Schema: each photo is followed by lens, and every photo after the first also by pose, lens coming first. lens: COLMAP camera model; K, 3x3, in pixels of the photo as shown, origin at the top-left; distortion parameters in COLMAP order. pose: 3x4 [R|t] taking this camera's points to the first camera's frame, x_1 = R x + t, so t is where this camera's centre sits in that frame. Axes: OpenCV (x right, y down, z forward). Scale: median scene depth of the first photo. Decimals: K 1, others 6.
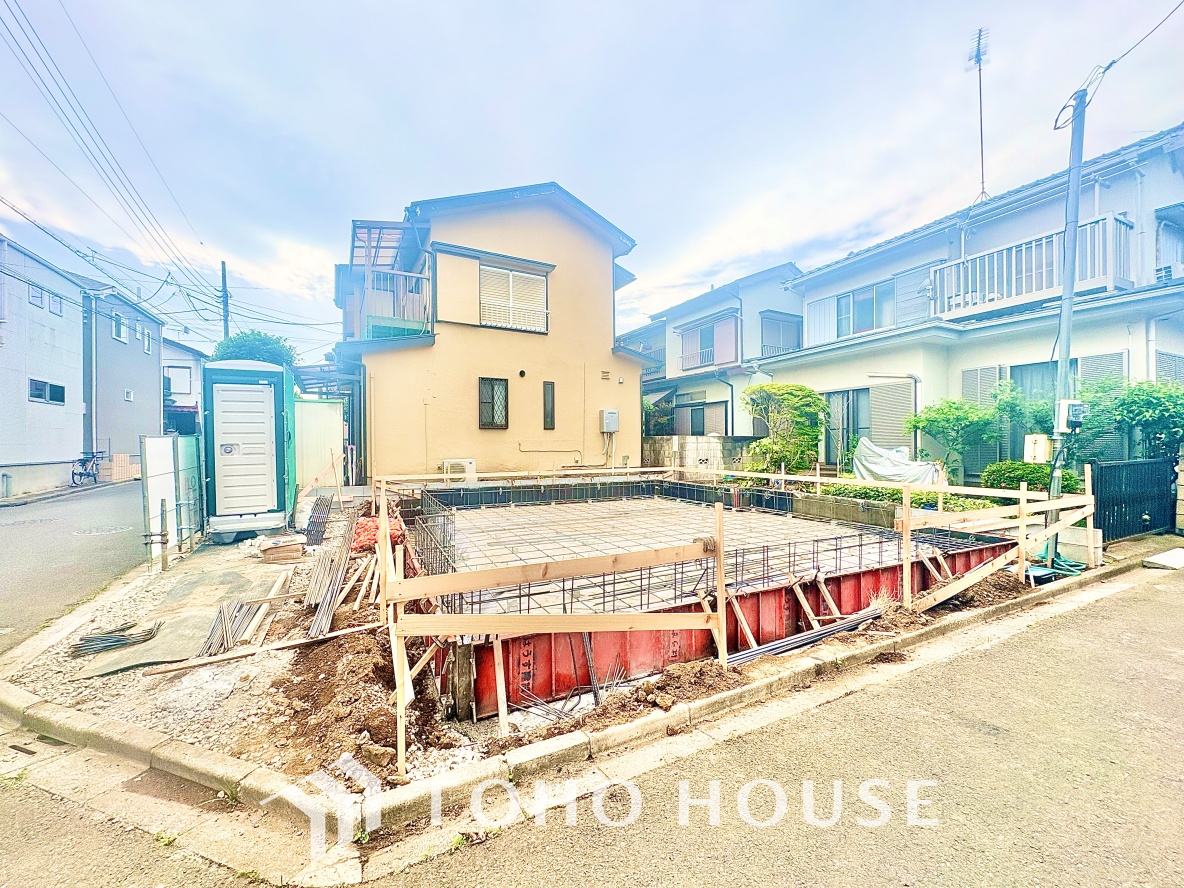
lens RADIAL K [[469.4, 0, 593.0], [0, 469.4, 446.3], [0, 0, 1]] dist [0.001147, -0.000689]
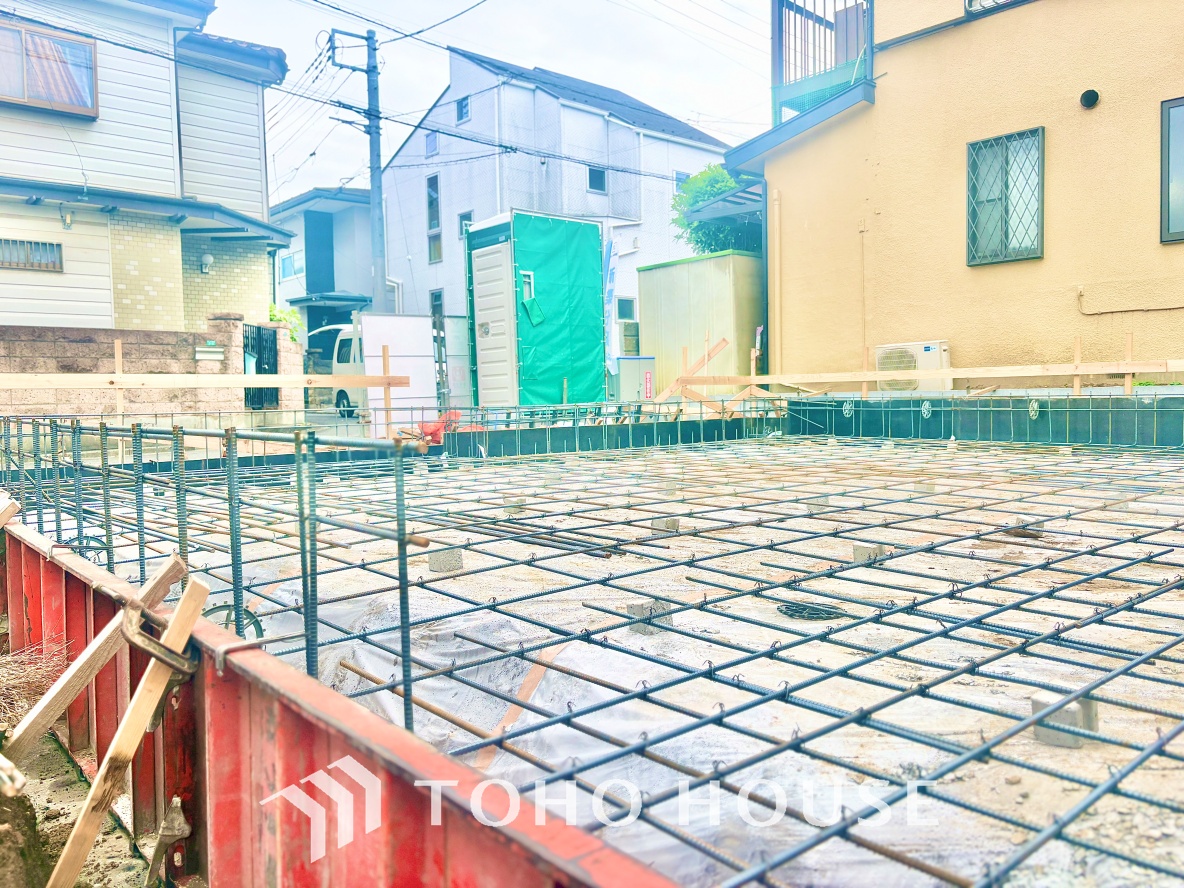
lens RADIAL K [[895.3, 0, 599.8], [0, 895.3, 436.7], [0, 0, 1]] dist [0.039154, -0.037992]
pose [[0.255251, 0.042885, -0.965923, 0.476945], [0.013193, 0.998768, 0.047830, 0.073367], [0.966785, -0.024952, 0.254370, 0.485425]]
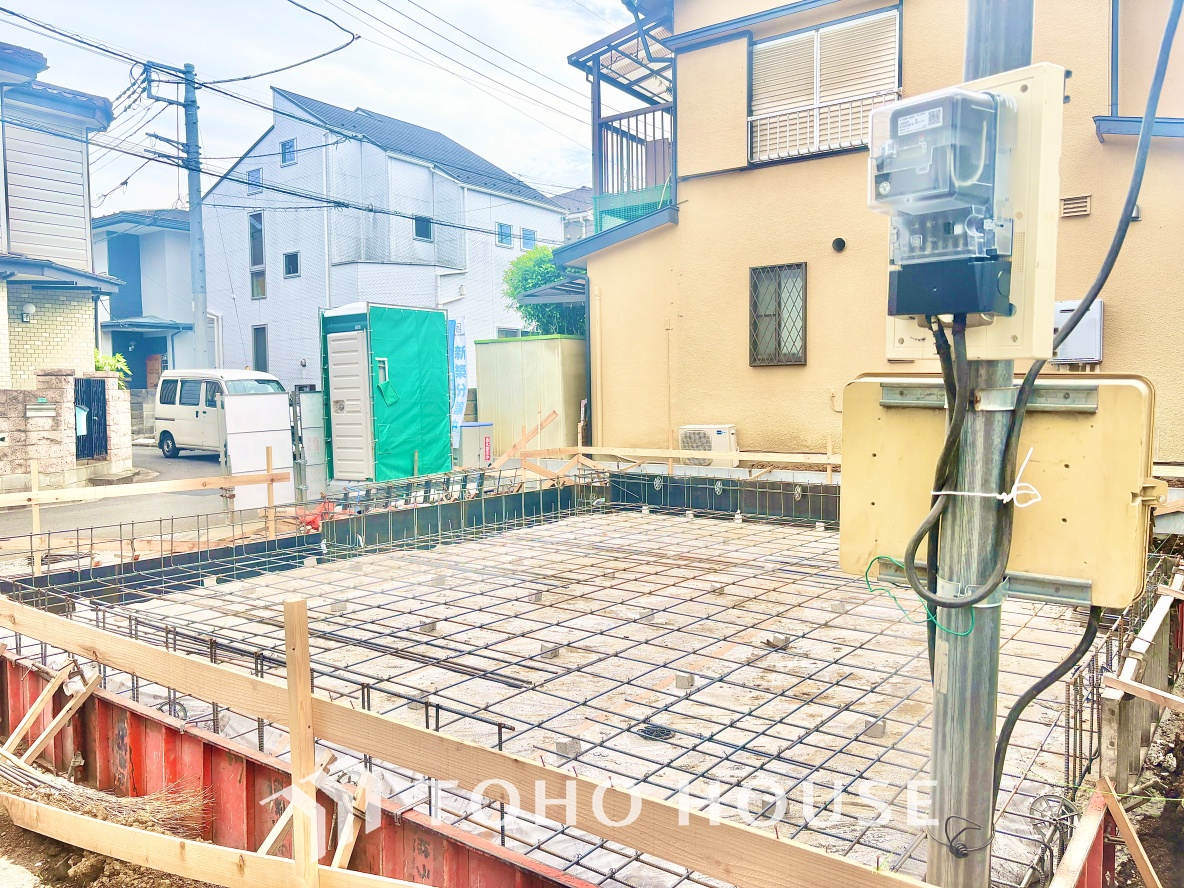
lens RADIAL K [[895.3, 0, 593.3], [0, 895.3, 444.7], [0, 0, 1]] dist [0.039154, -0.037992]
pose [[0.448484, 0.049055, -0.892444, 0.594506], [0.005428, 0.998325, 0.057603, -0.010207], [0.893775, -0.030678, 0.447466, 0.405614]]
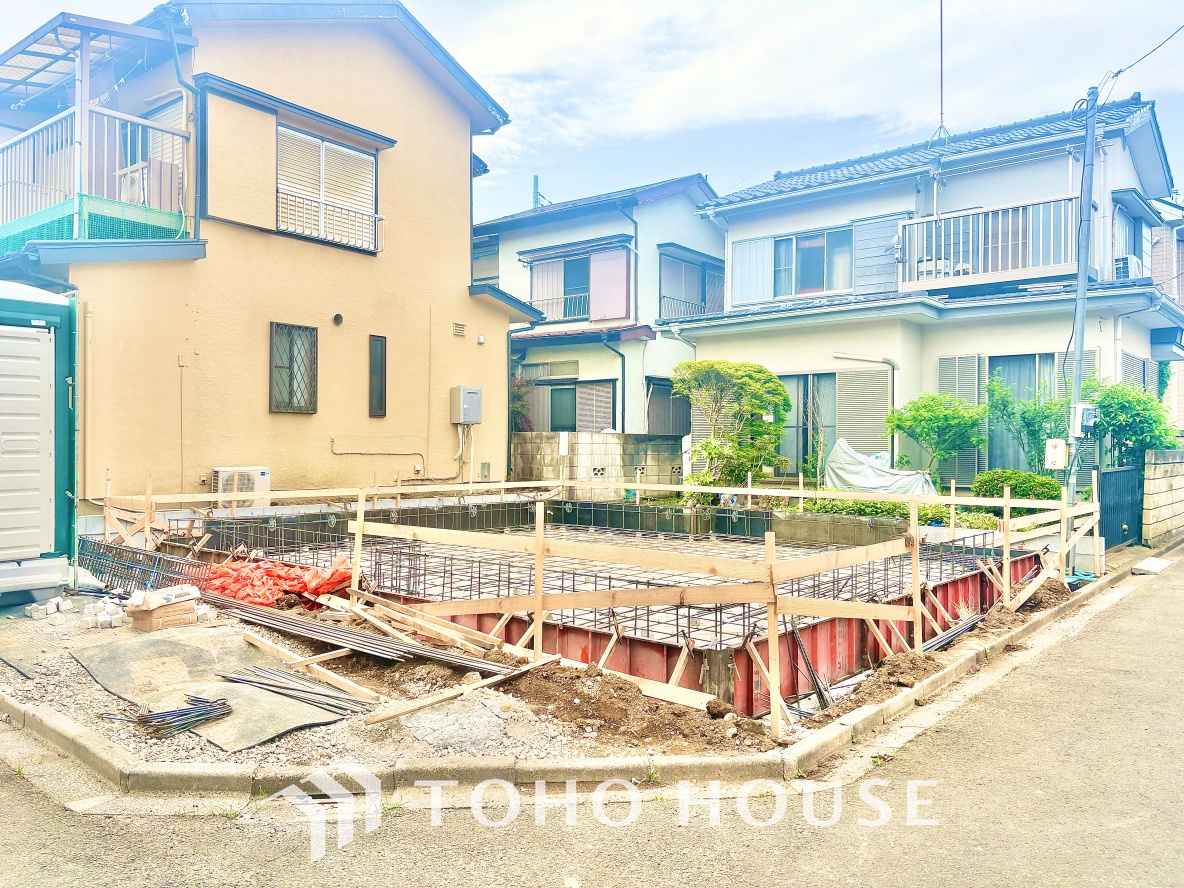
lens RADIAL K [[895.3, 0, 591.2], [0, 895.3, 442.0], [0, 0, 1]] dist [0.039154, -0.037992]
pose [[0.915883, 0.013940, 0.401203, -0.332411], [-0.010161, 0.999882, -0.011546, 0.006223], [-0.401317, 0.006498, 0.915916, -0.150292]]
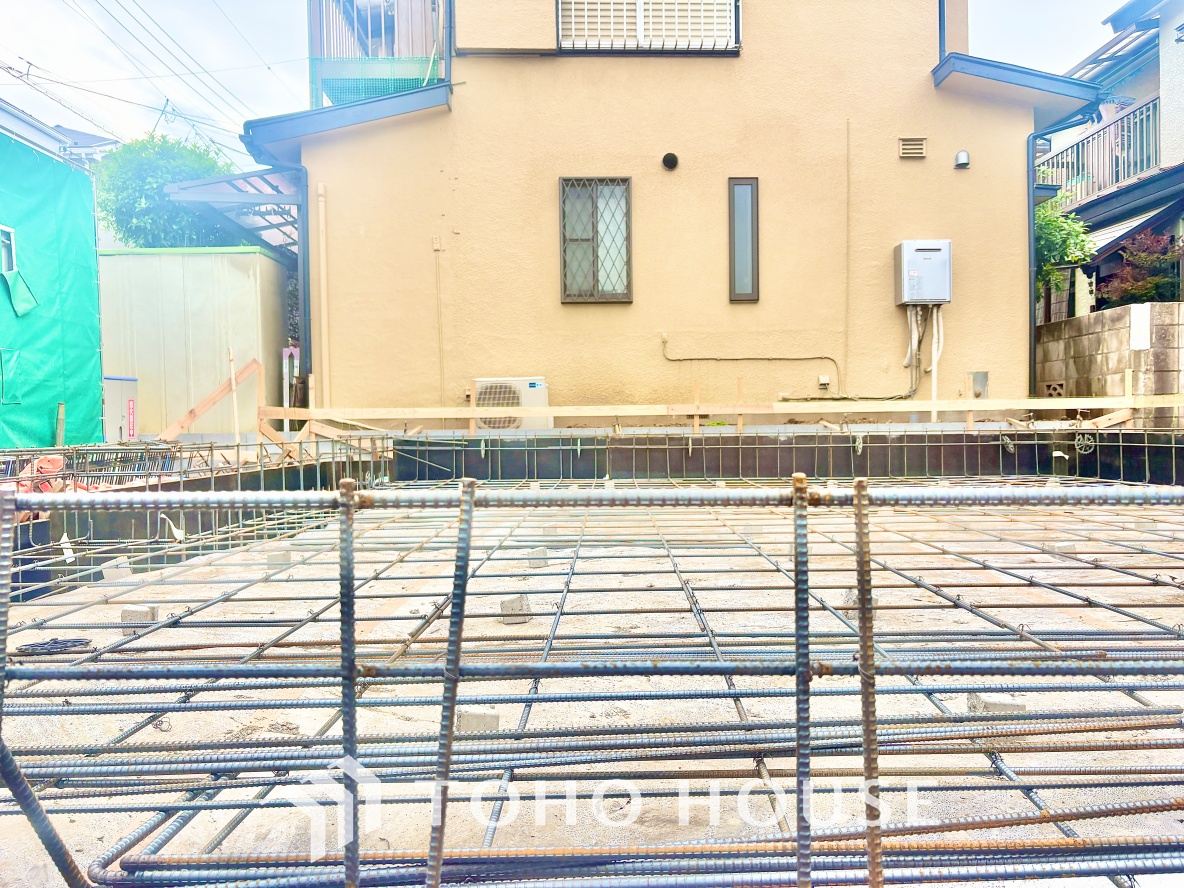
lens RADIAL K [[895.3, 0, 595.2], [0, 895.3, 441.6], [0, 0, 1]] dist [0.039154, -0.037992]
pose [[0.890827, -0.000607, -0.454343, 0.148212], [0.006813, 0.999905, 0.012022, 0.076642], [0.454292, -0.013805, 0.890746, 0.319064]]
